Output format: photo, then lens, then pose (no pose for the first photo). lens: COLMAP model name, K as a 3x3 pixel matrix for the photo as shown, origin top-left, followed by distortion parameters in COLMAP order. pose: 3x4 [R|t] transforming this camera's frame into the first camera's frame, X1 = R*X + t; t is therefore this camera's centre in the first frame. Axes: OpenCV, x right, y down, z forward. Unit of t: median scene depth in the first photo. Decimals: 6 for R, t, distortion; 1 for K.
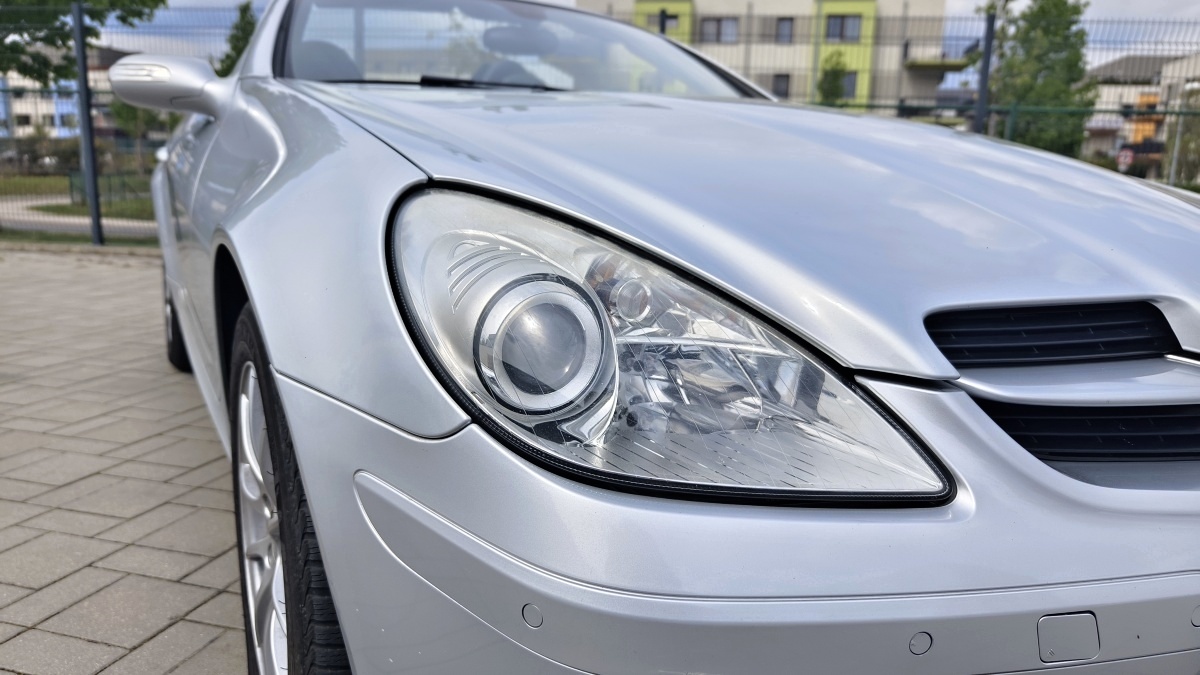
lens RADIAL K [[818.3, 0, 600.0], [0, 818.3, 337.5], [0, 0, 1]] dist [-0.052764, -0.000785]
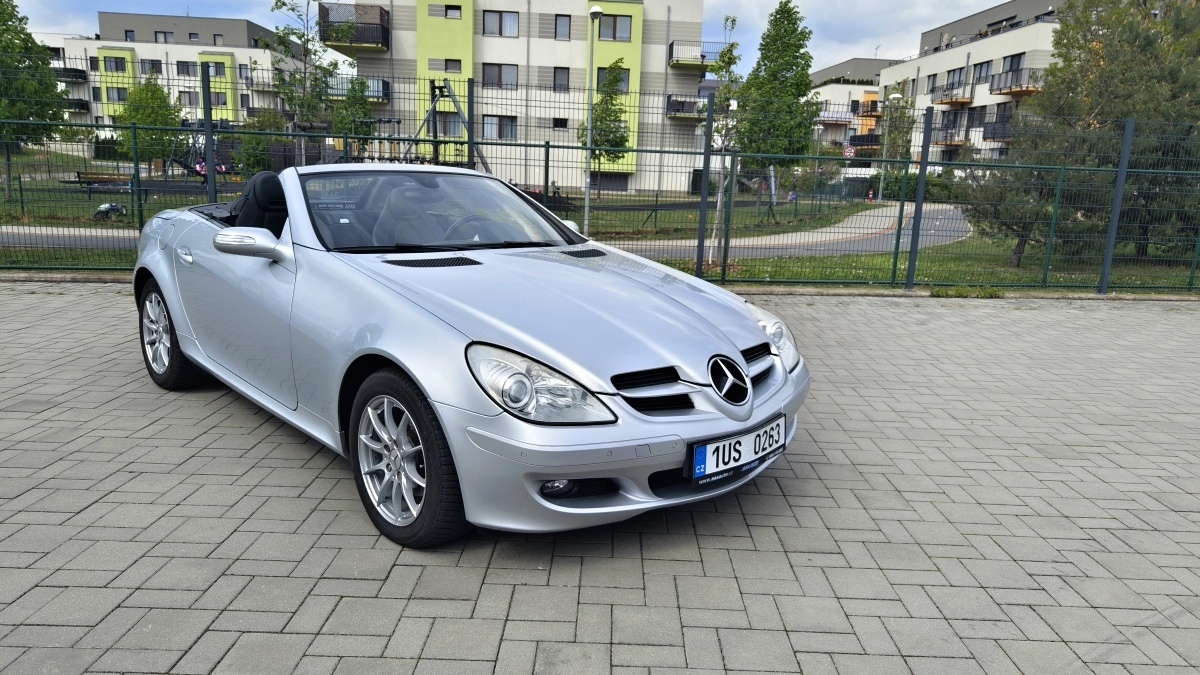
lens RADIAL K [[786.4, 0, 600.0], [0, 786.4, 337.5], [0, 0, 1]] dist [0.003780, 0.001500]
pose [[0.966088, -0.044608, 0.254332, -0.239165], [0.036471, 0.998663, 0.036625, -0.138042], [-0.255626, -0.026108, 0.966423, -1.032495]]
